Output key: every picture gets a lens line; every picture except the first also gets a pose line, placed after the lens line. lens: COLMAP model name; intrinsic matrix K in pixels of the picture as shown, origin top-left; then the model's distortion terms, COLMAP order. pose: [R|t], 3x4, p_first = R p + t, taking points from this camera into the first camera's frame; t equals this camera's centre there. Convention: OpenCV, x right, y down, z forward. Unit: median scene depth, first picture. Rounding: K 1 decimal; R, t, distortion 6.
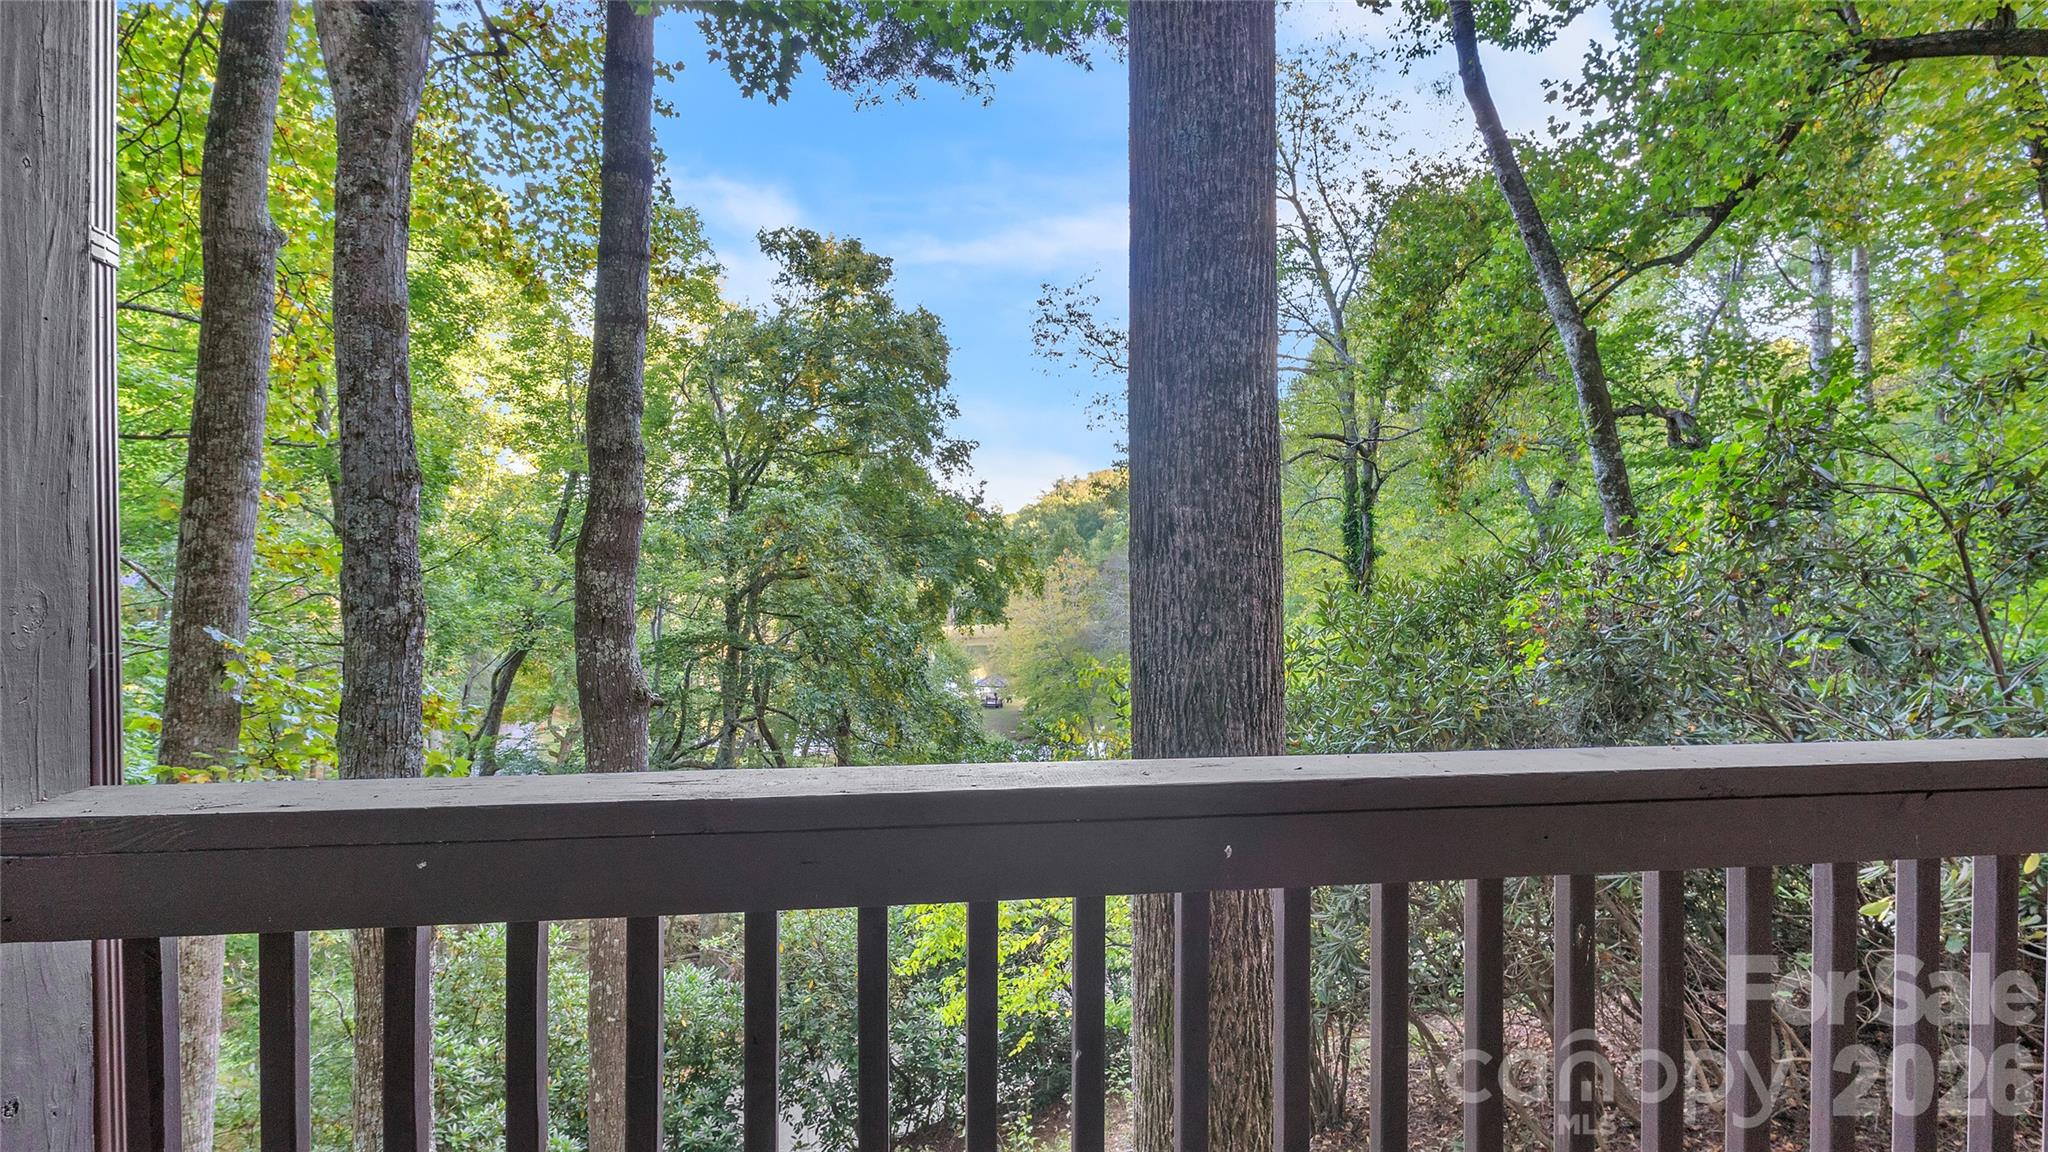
lens RADIAL K [[935.6, 0, 1024.0], [0, 935.6, 576.0], [0, 0, 1]] dist [-0.001387, -0.000100]
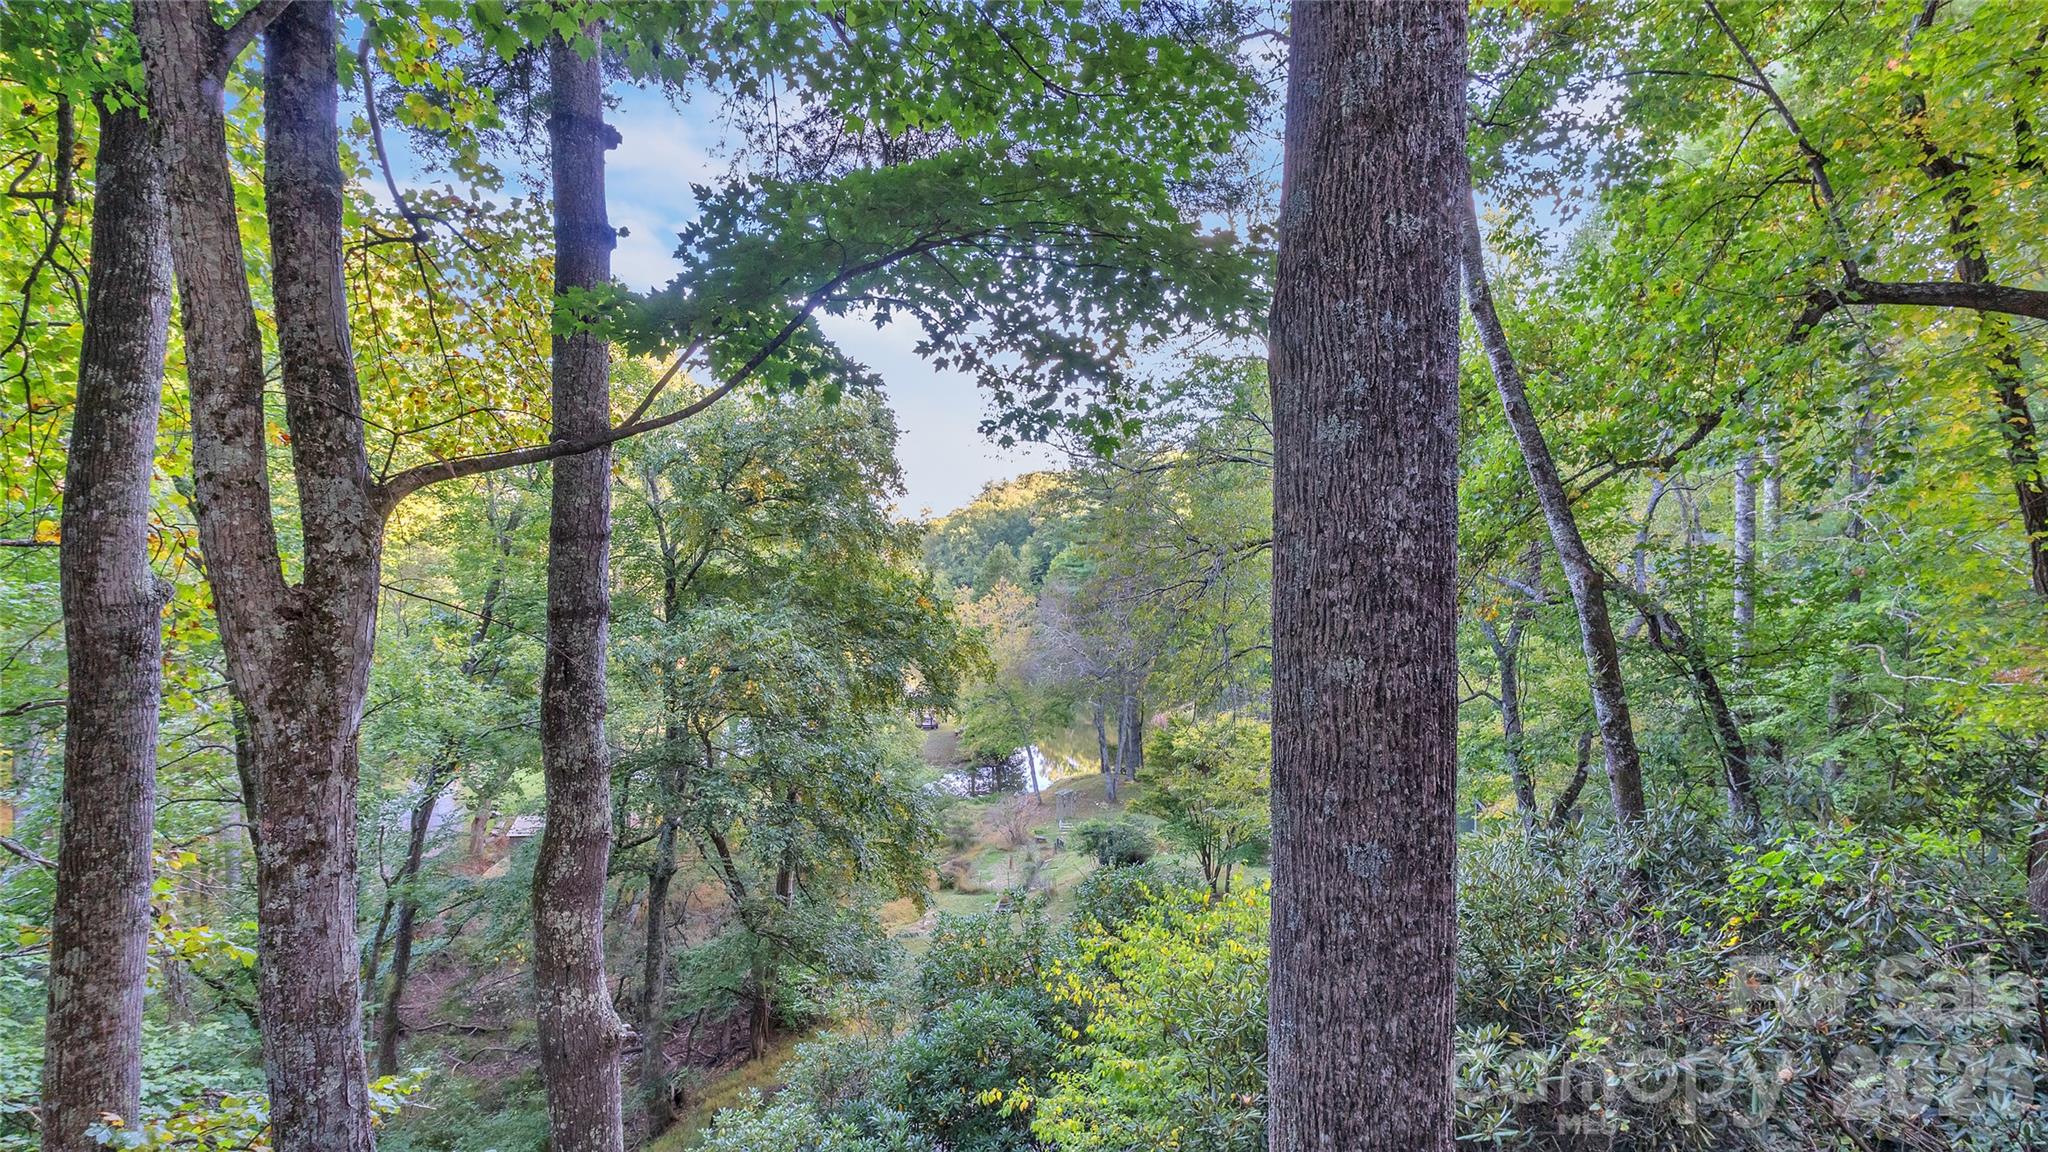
lens RADIAL K [[921.9, 0, 1024.0], [0, 921.9, 576.0], [0, 0, 1]] dist [-0.003189, 0.000337]
pose [[0.996410, -0.008245, 0.084250, -0.089693], [0.005712, 0.999526, 0.030266, -0.348908], [-0.084460, -0.029676, 0.995985, 0.105035]]
